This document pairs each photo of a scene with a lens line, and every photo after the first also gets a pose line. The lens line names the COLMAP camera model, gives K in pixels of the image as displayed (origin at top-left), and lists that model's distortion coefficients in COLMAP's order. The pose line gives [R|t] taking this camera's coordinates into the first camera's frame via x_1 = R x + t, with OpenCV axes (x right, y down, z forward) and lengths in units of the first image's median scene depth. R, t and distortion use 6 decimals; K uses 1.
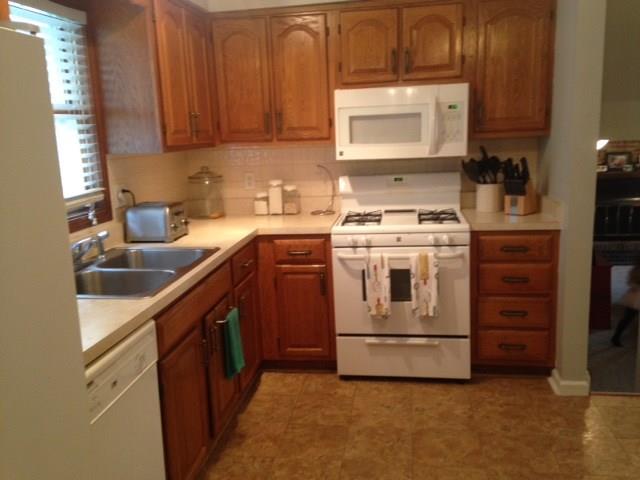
lens RADIAL K [[571.7, 0, 318.0], [0, 571.7, 242.9], [0, 0, 1]] dist [0.190588, -0.275196]
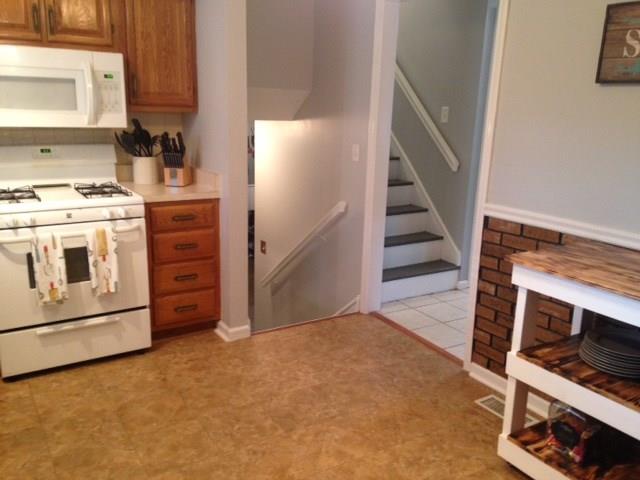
lens RADIAL K [[571.7, 0, 318.0], [0, 571.7, 242.9], [0, 0, 1]] dist [0.190588, -0.275196]
pose [[0.764539, -0.098867, 0.636950, -0.155781], [0.072583, 0.995087, 0.067335, 0.002565], [-0.640478, -0.005248, 0.767959, 0.020200]]
